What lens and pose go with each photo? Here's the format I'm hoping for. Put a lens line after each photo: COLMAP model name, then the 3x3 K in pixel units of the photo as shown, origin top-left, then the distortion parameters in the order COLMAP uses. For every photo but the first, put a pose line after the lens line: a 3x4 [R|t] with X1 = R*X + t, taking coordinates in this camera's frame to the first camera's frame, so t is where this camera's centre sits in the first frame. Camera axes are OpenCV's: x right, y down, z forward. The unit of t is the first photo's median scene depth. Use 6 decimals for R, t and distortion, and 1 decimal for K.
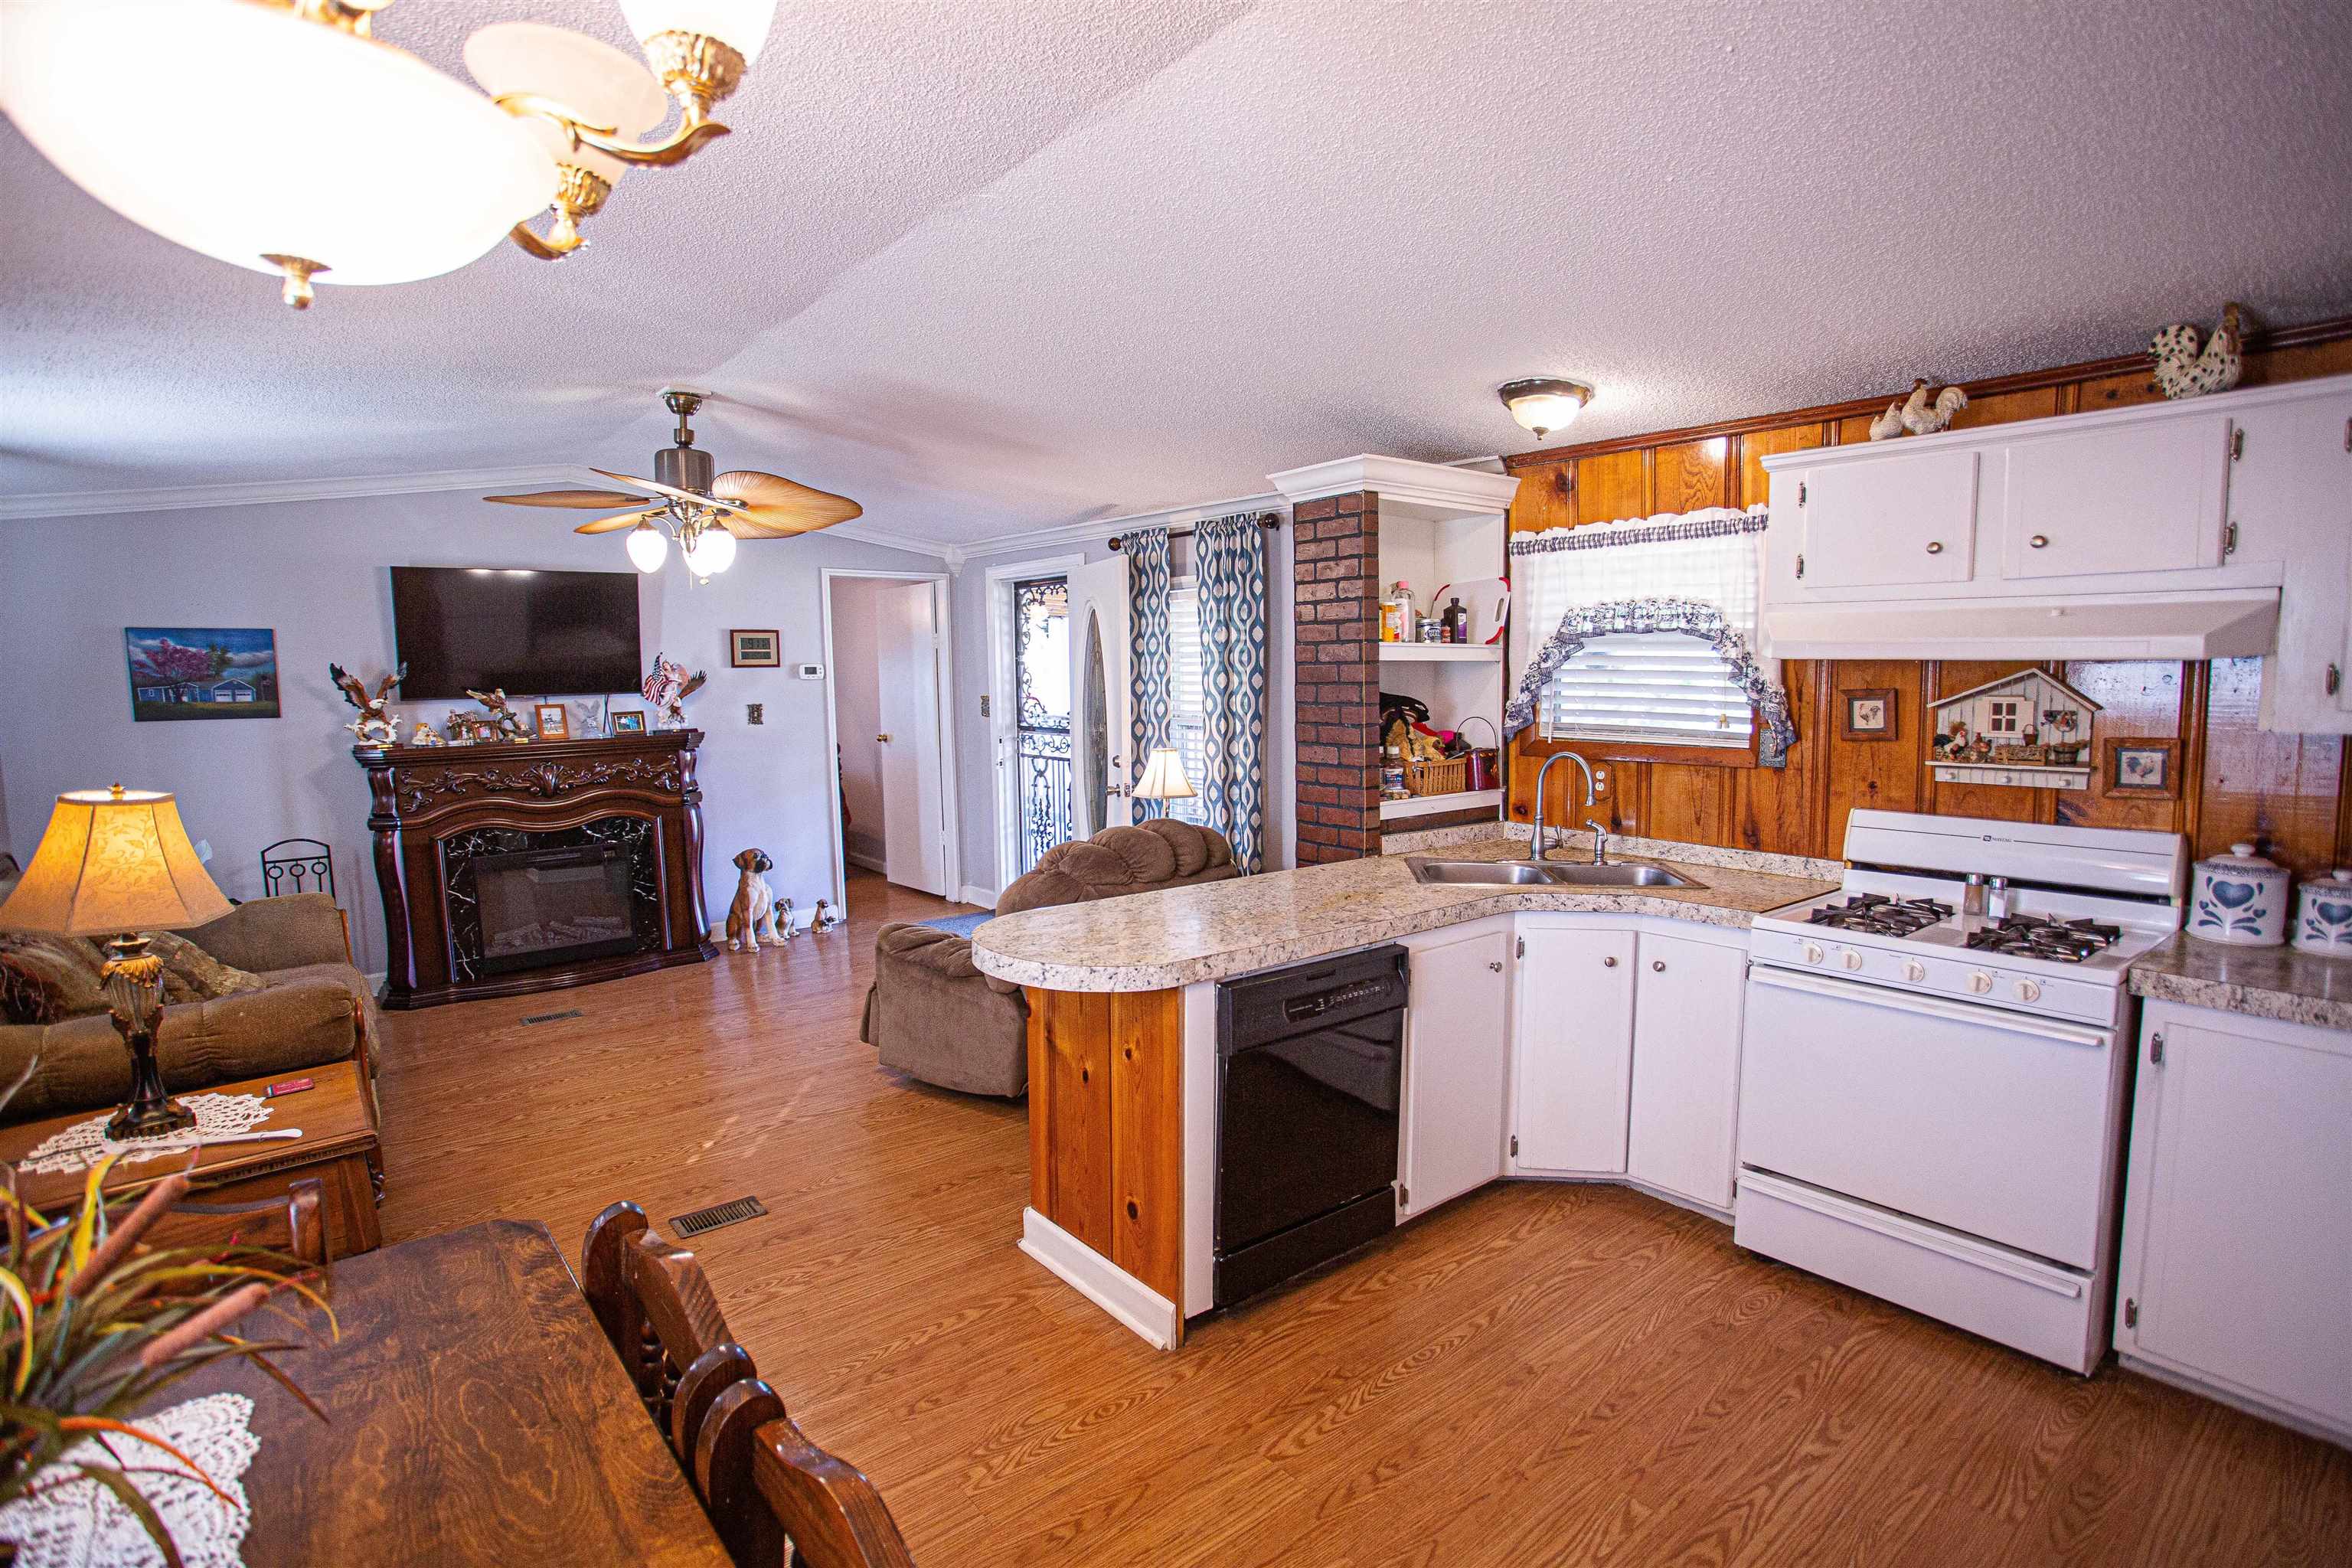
lens RADIAL K [[1138.3, 0, 1176.0], [0, 1138.3, 784.0], [0, 0, 1]] dist [-0.072558, 0.036819]
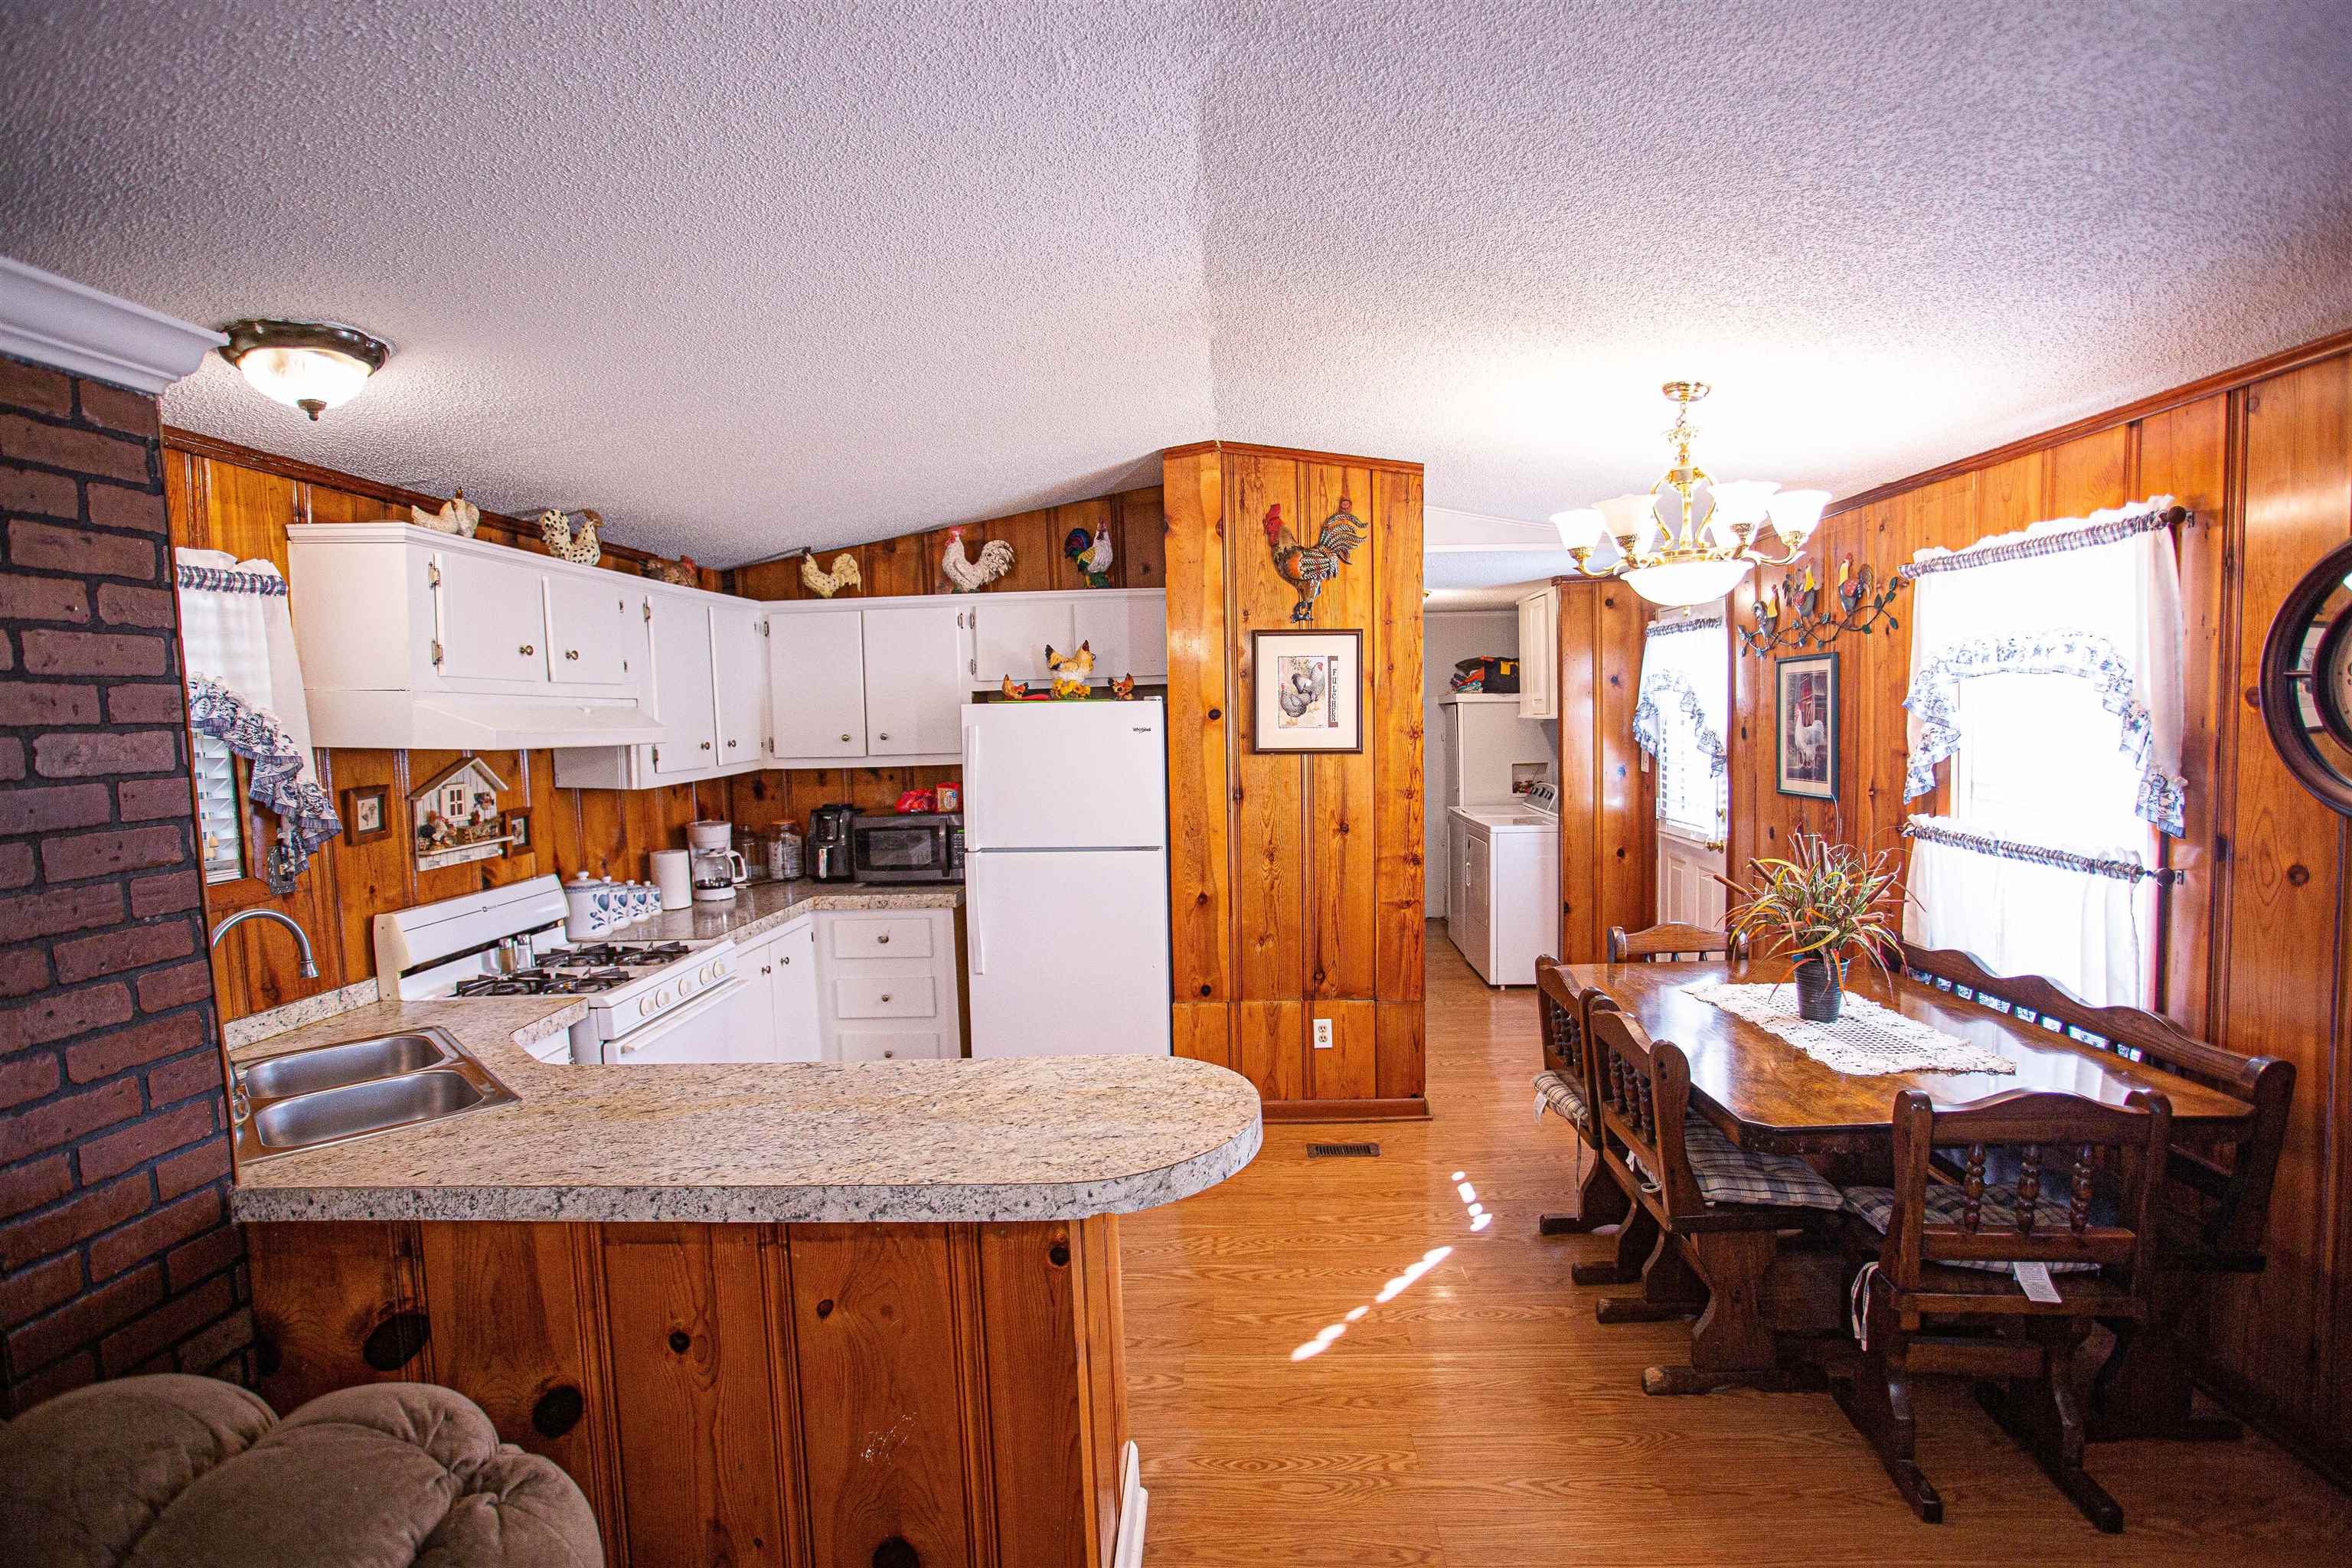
lens RADIAL K [[1153.0, 0, 1183.5], [0, 1153.0, 792.2], [0, 0, 1]] dist [-0.069391, 0.033499]
pose [[-0.750676, -0.012272, 0.660556, -0.319315], [0.106581, 0.984482, 0.139411, -0.087938], [-0.652017, 0.175055, -0.737720, 0.789973]]
